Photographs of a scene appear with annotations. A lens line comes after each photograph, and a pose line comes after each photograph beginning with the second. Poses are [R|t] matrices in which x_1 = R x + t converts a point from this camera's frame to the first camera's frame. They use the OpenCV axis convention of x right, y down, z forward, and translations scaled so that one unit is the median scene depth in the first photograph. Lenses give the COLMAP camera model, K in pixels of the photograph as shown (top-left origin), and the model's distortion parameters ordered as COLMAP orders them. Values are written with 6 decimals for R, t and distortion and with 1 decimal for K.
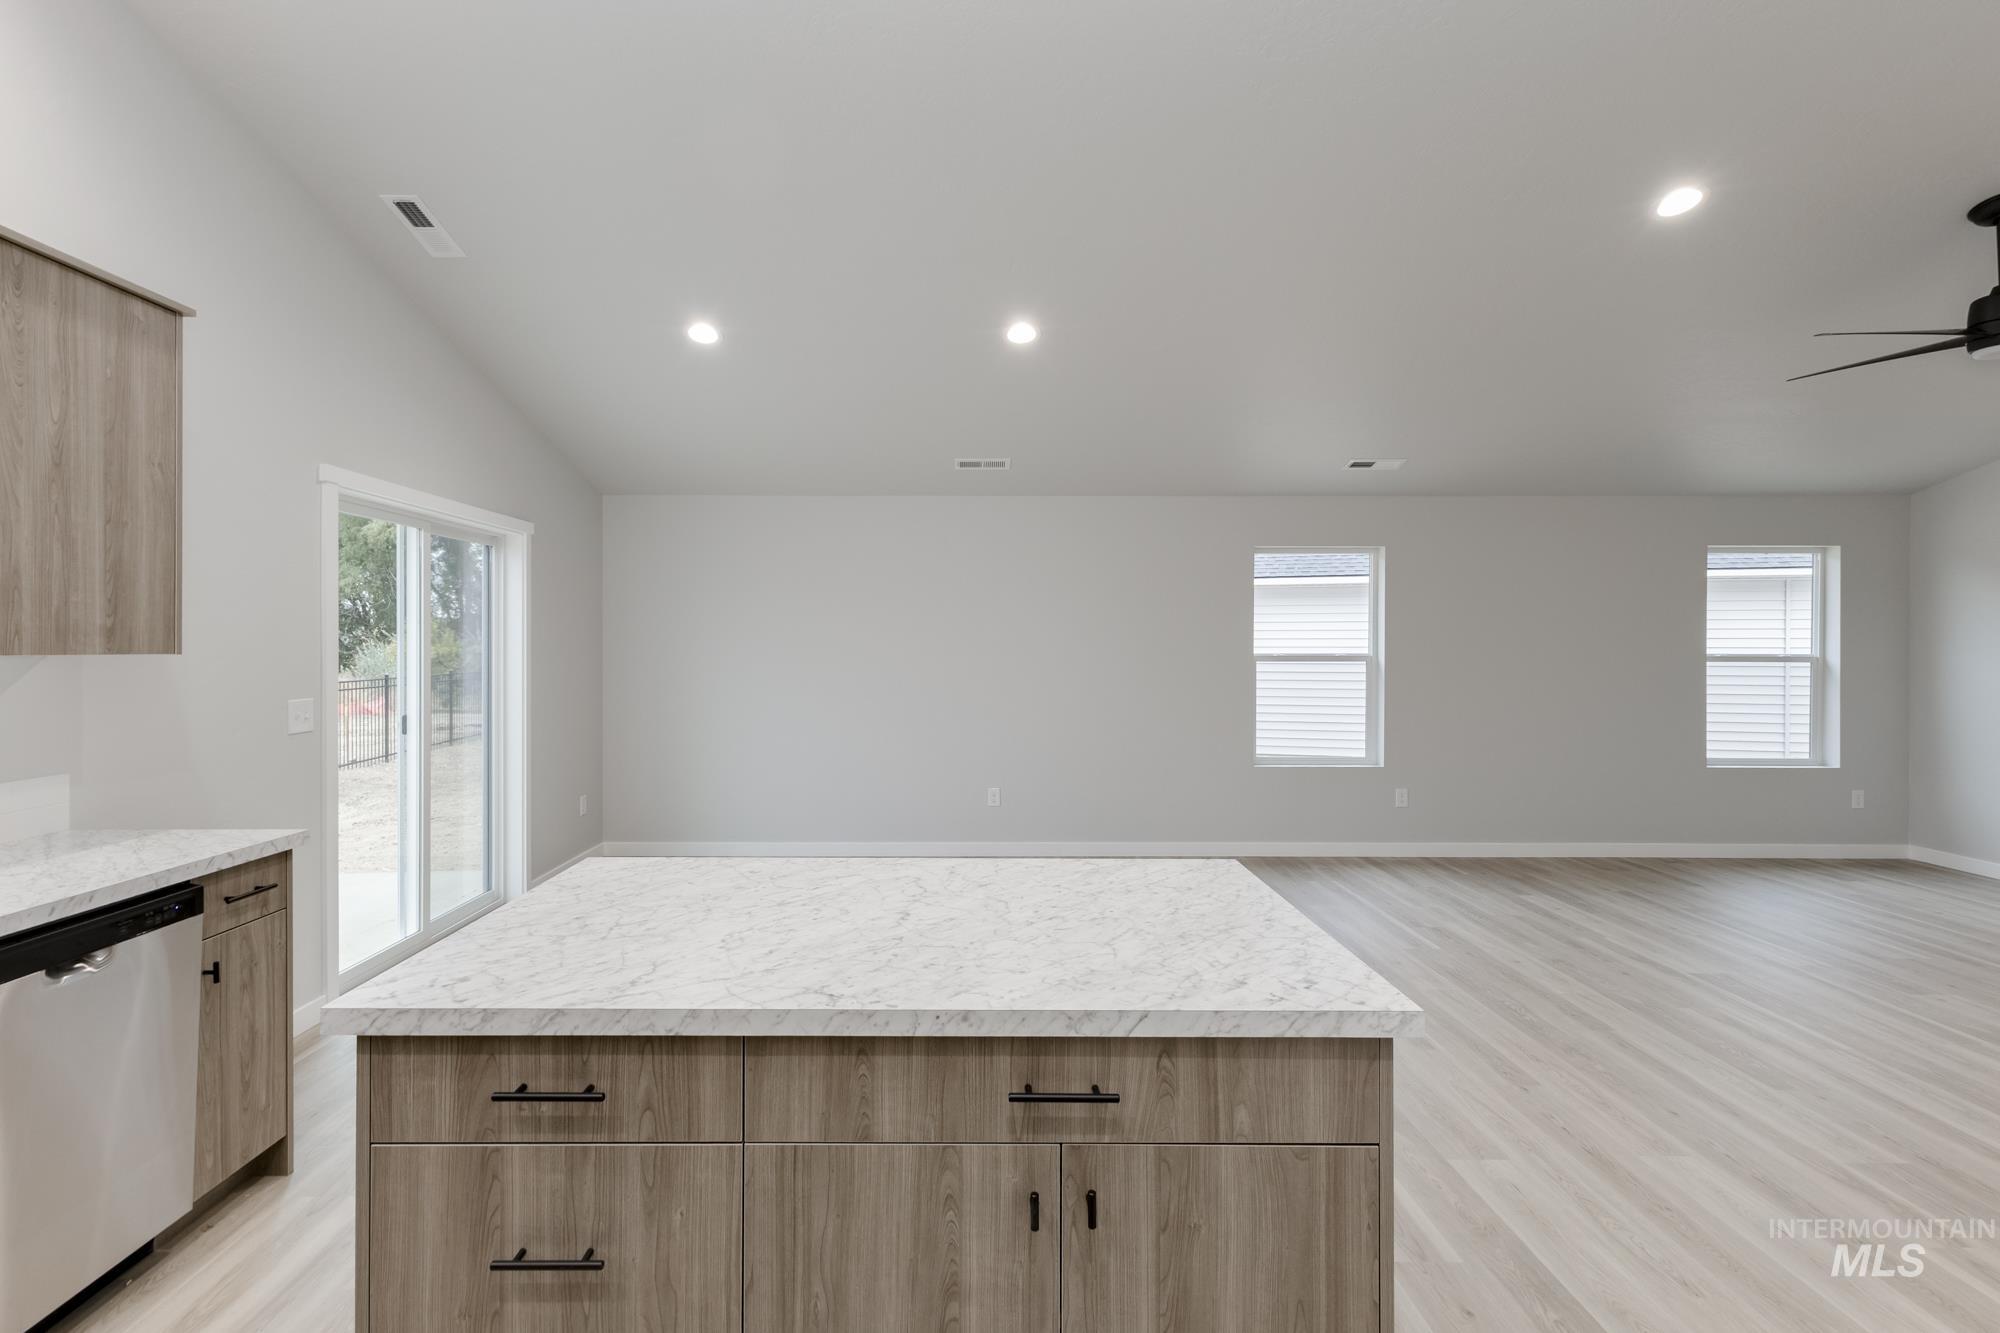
lens RADIAL K [[858.0, 0, 1004.6], [0, 858.0, 645.9], [0, 0, 1]] dist [0.000125, -0.000164]
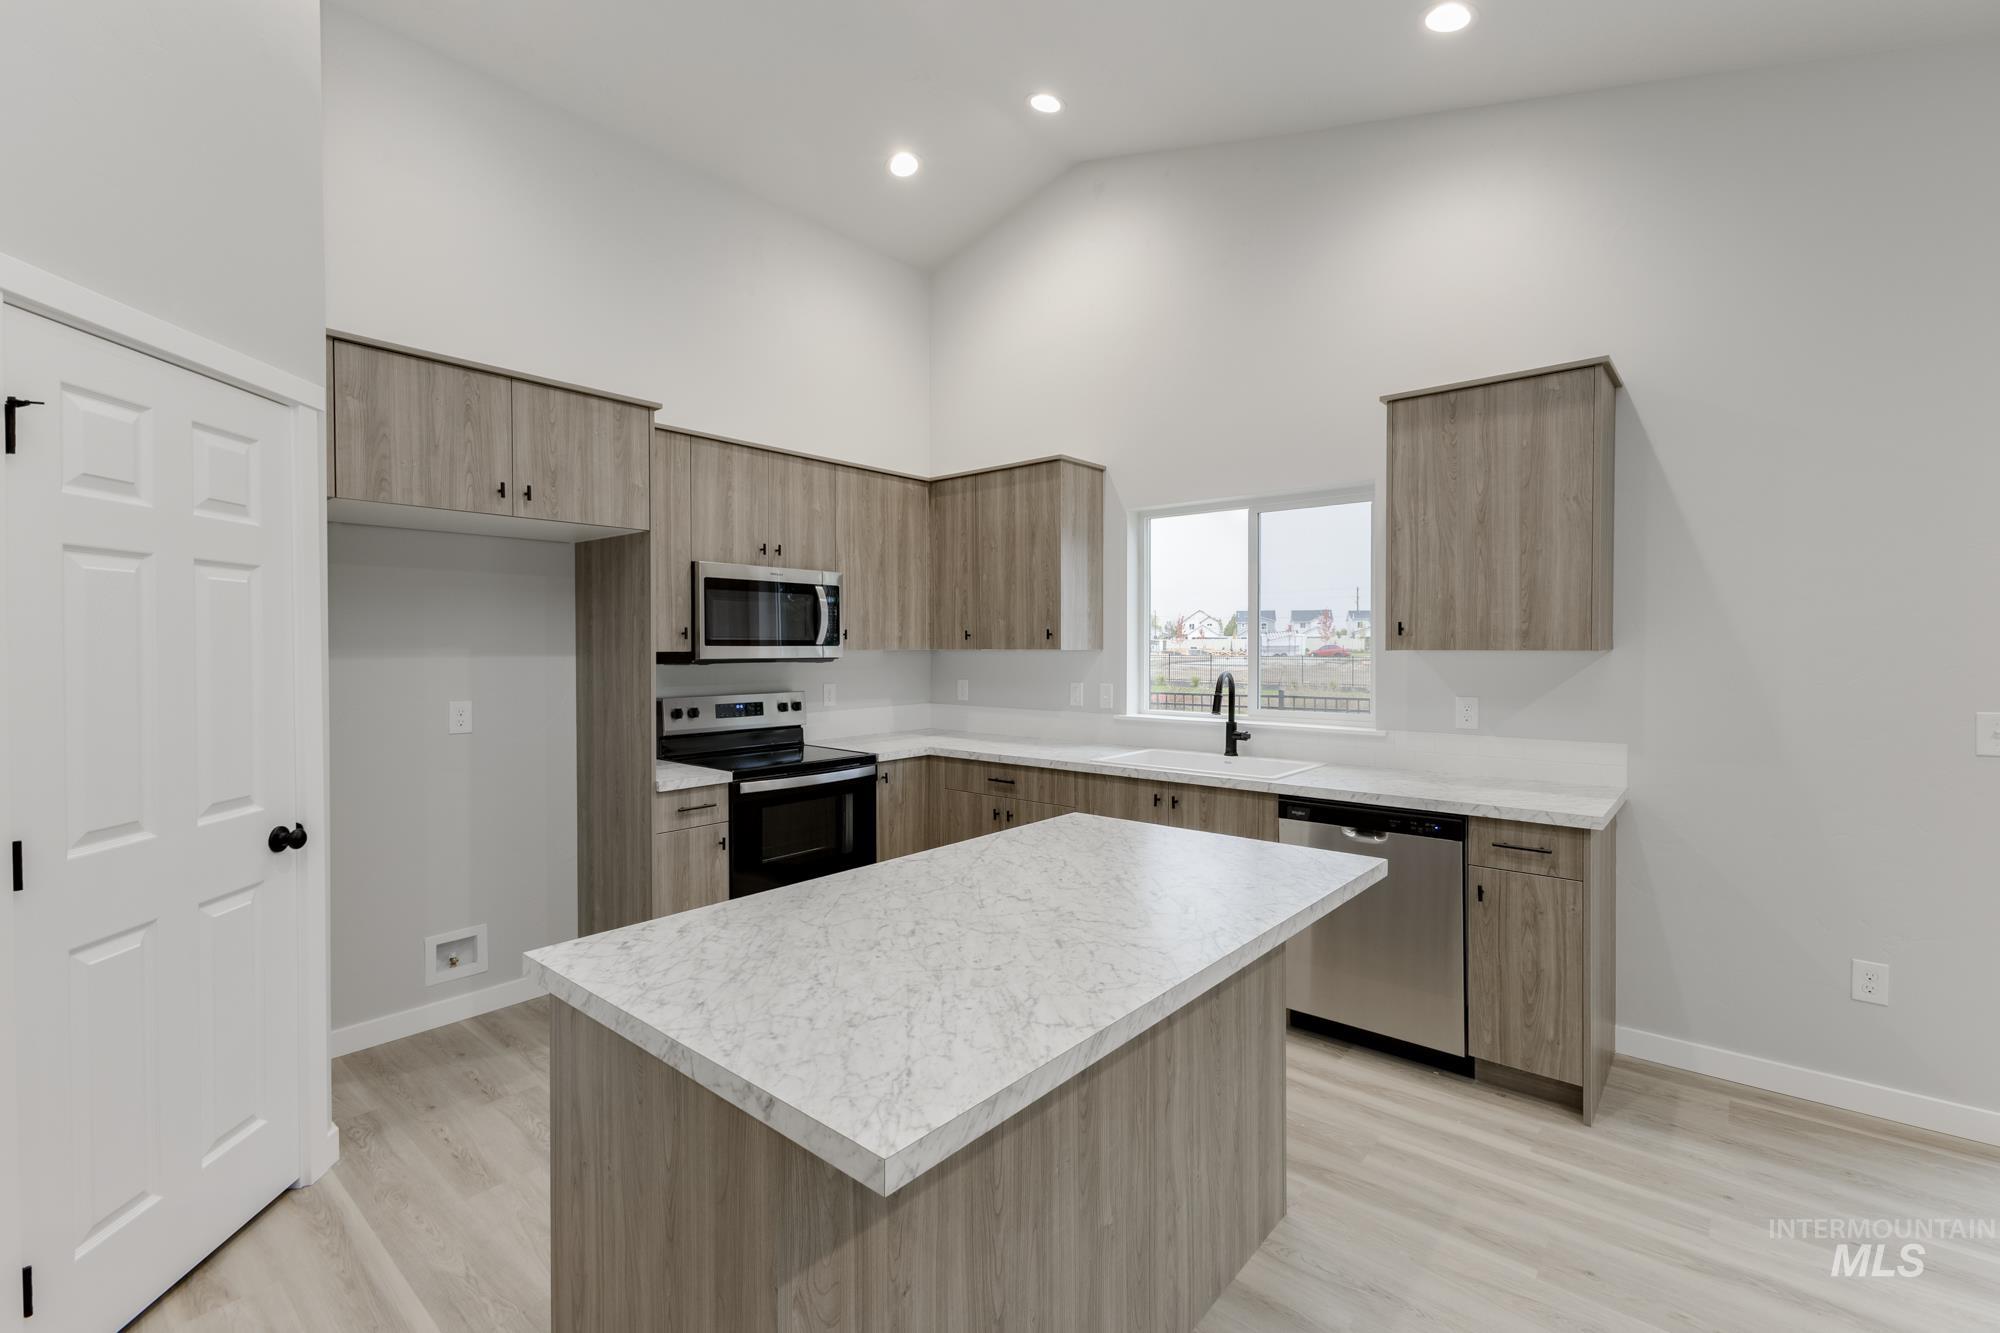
lens RADIAL K [[858.0, 0, 1004.6], [0, 858.0, 645.9], [0, 0, 1]] dist [0.000125, -0.000164]
pose [[-0.660233, 0.002384, -0.751057, 0.501243], [0.002467, 0.999996, 0.001006, -0.000139], [0.751056, -0.001189, -0.660237, 1.219712]]
